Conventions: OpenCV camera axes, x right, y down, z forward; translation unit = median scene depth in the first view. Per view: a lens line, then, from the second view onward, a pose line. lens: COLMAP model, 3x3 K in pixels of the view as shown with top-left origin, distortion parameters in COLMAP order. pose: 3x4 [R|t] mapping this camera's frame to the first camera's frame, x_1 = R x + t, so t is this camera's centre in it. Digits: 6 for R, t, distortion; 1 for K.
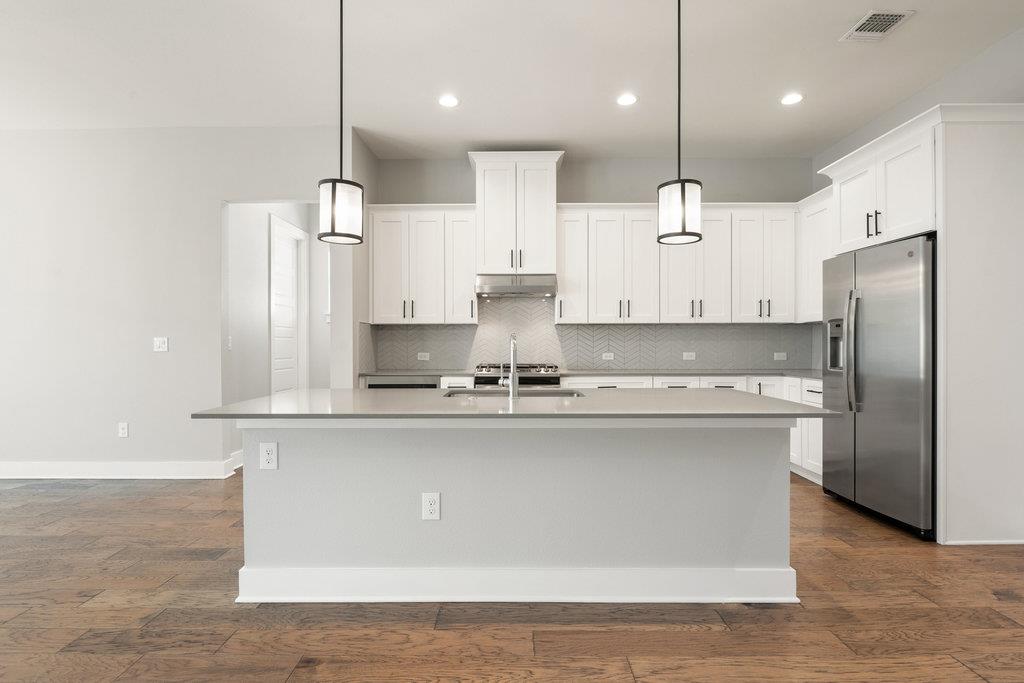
lens RADIAL K [[511.0, 0, 507.5], [0, 511.0, 339.0], [0, 0, 1]] dist [-0.003851, -0.001581]
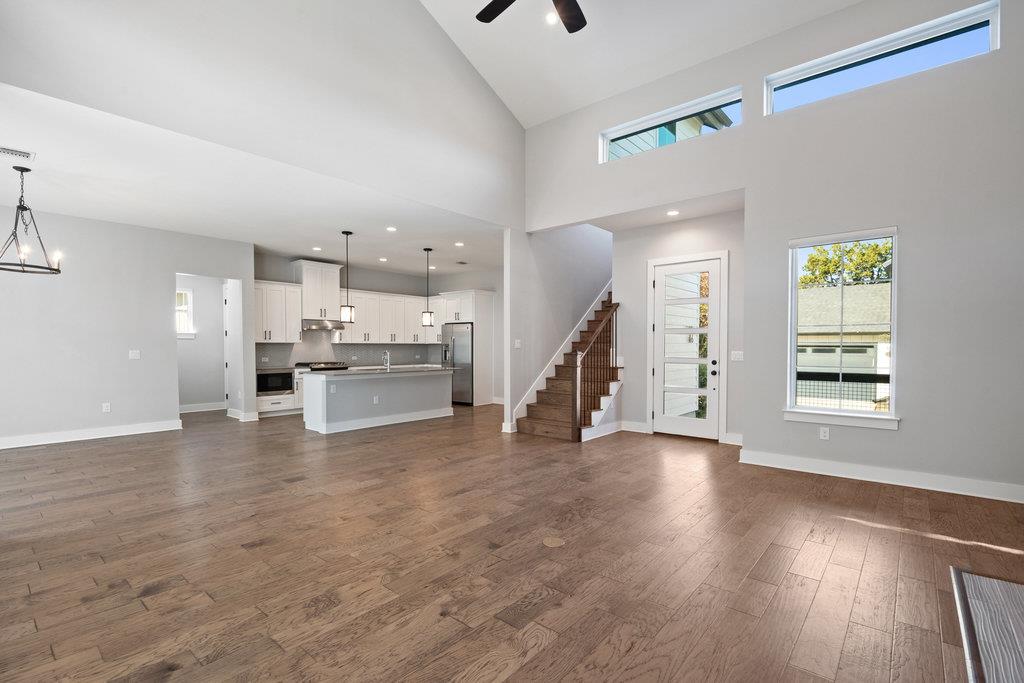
lens RADIAL K [[466.8, 0, 514.6], [0, 466.8, 362.1], [0, 0, 1]] dist [0.001372, -0.004193]
pose [[0.640680, -0.022177, 0.767488, -1.004496], [-0.010180, 0.999250, 0.037371, -0.033771], [-0.767740, -0.031756, 0.639974, -0.900335]]
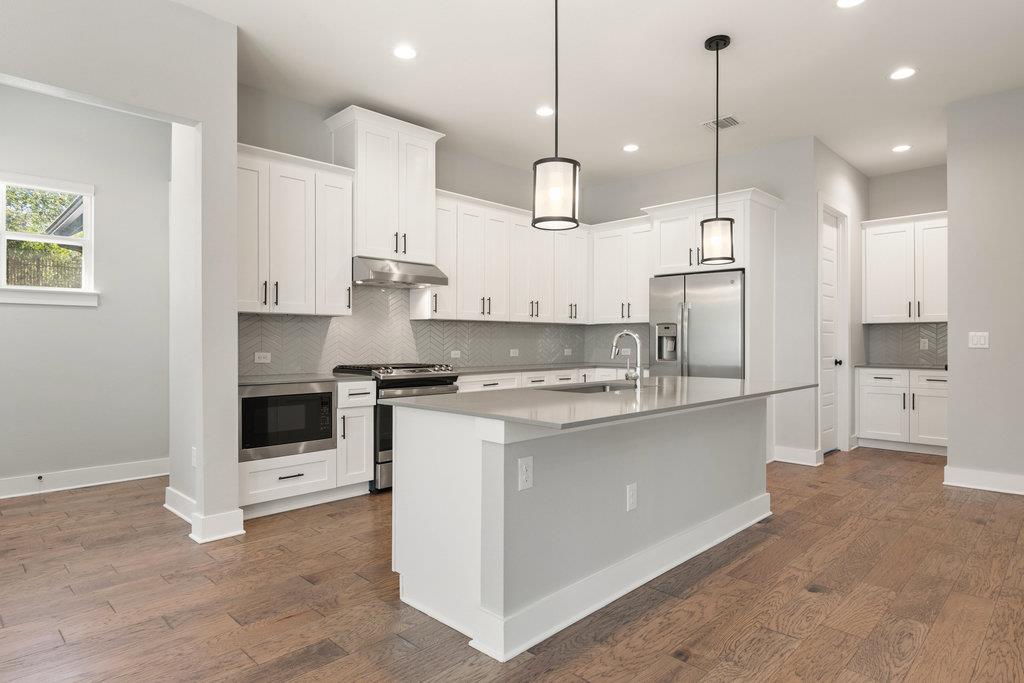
lens RADIAL K [[582.5, 0, 510.9], [0, 582.5, 339.2], [0, 0, 1]] dist [0.006948, -0.003630]
pose [[0.697011, 0.004155, 0.717048, -0.583551], [-0.009310, 0.999951, 0.003256, 0.001729], [-0.717000, -0.008945, 0.697016, 0.173921]]
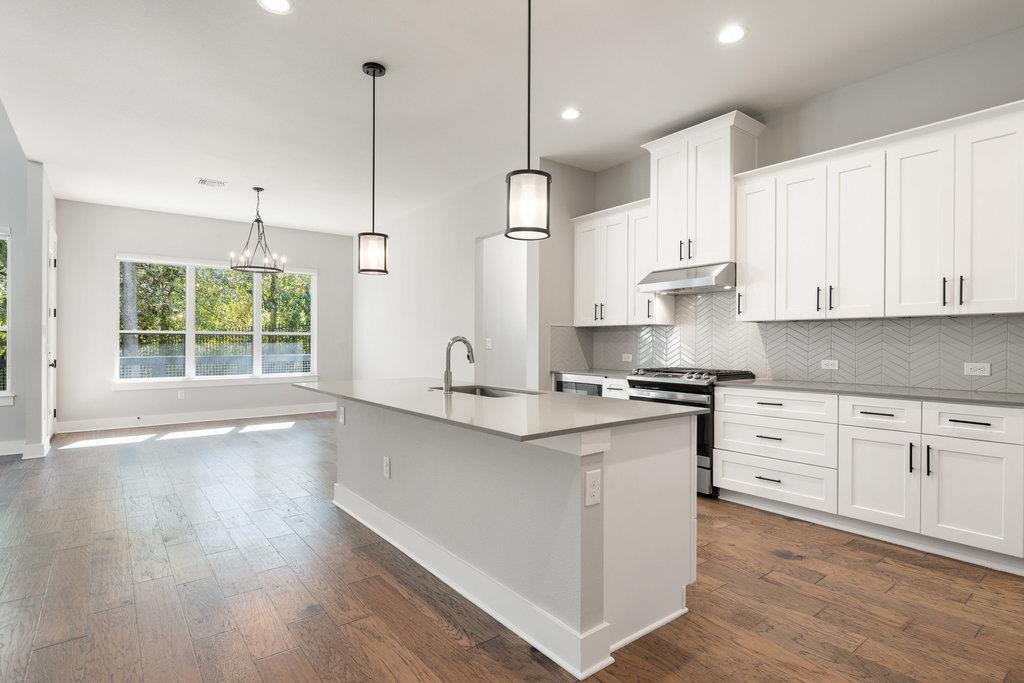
lens RADIAL K [[511.0, 0, 504.3], [0, 511.0, 348.4], [0, 0, 1]] dist [-0.003851, -0.001581]
pose [[0.616350, 0.012460, -0.787374, 0.540674], [0.003122, 0.999828, 0.018266, -0.003648], [0.787466, -0.013717, 0.616205, 0.210101]]
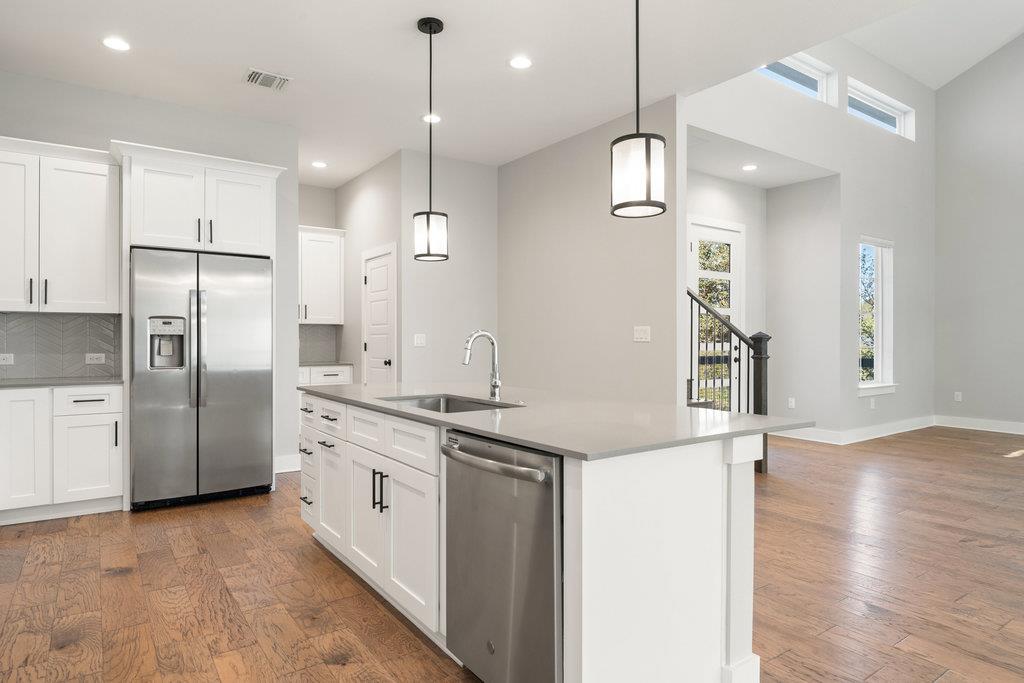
lens RADIAL K [[594.6, 0, 508.4], [0, 594.6, 339.5], [0, 0, 1]] dist [0.000888, -0.006231]
pose [[-0.578885, 0.002363, 0.815406, -0.498632], [-0.007109, 0.999943, -0.007944, 0.006844], [-0.815378, -0.010395, -0.578836, 0.881271]]
